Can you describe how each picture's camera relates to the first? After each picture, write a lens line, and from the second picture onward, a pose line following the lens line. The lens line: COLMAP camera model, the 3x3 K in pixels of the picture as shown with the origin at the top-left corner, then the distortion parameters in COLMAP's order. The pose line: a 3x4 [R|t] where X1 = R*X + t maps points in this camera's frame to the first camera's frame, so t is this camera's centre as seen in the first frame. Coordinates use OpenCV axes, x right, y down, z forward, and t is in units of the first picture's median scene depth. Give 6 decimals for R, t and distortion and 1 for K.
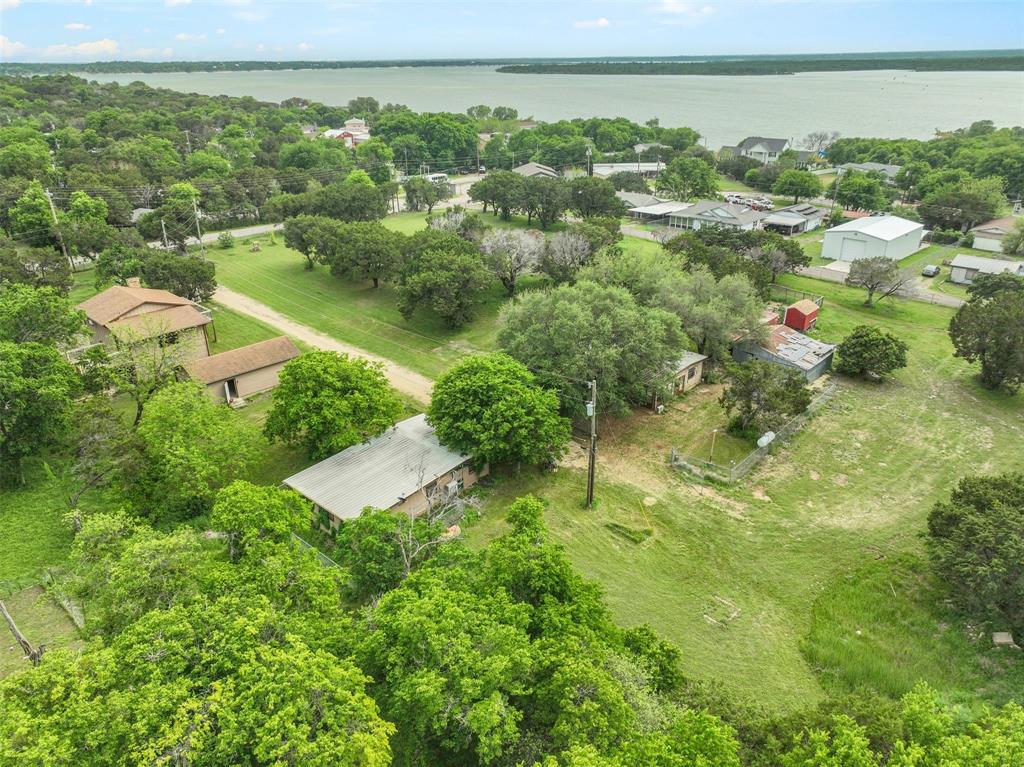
lens RADIAL K [[719.8, 0, 516.2], [0, 719.8, 383.7], [0, 0, 1]] dist [-0.001481, 0.020362]
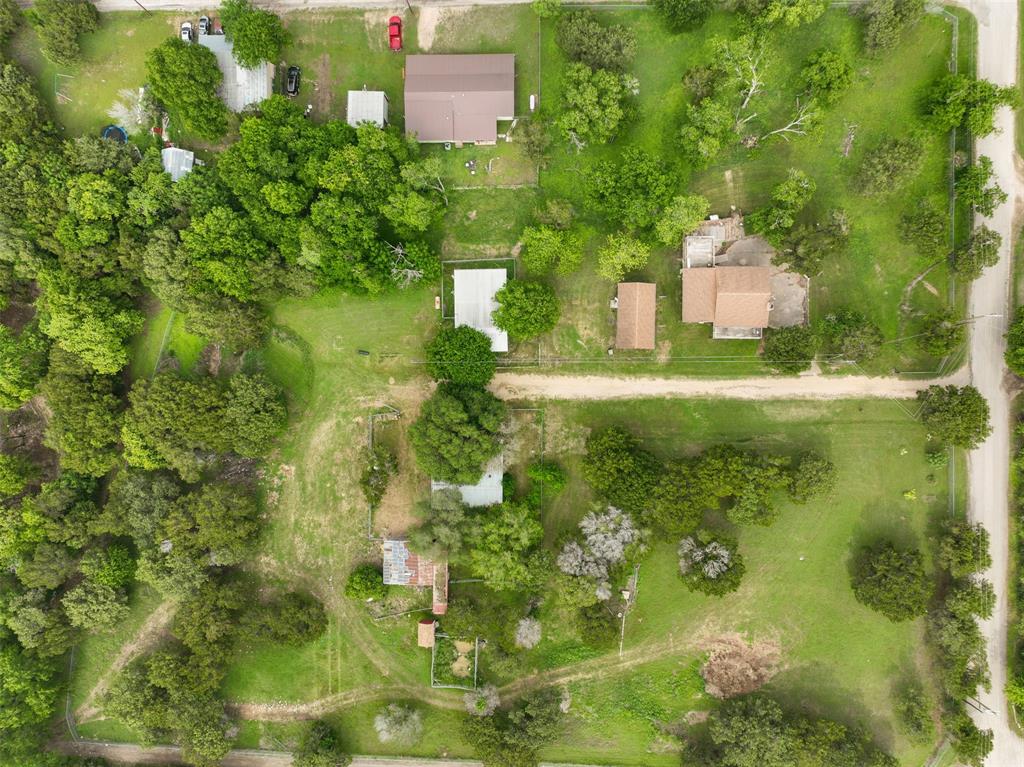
lens RADIAL K [[719.8, 0, 516.2], [0, 719.8, 383.7], [0, 0, 1]] dist [-0.001481, 0.020362]
pose [[-0.736329, 0.676293, 0.021159, -0.130013], [-0.246132, -0.296849, 0.922659, -1.800049], [0.630269, 0.674172, 0.385036, 0.333039]]
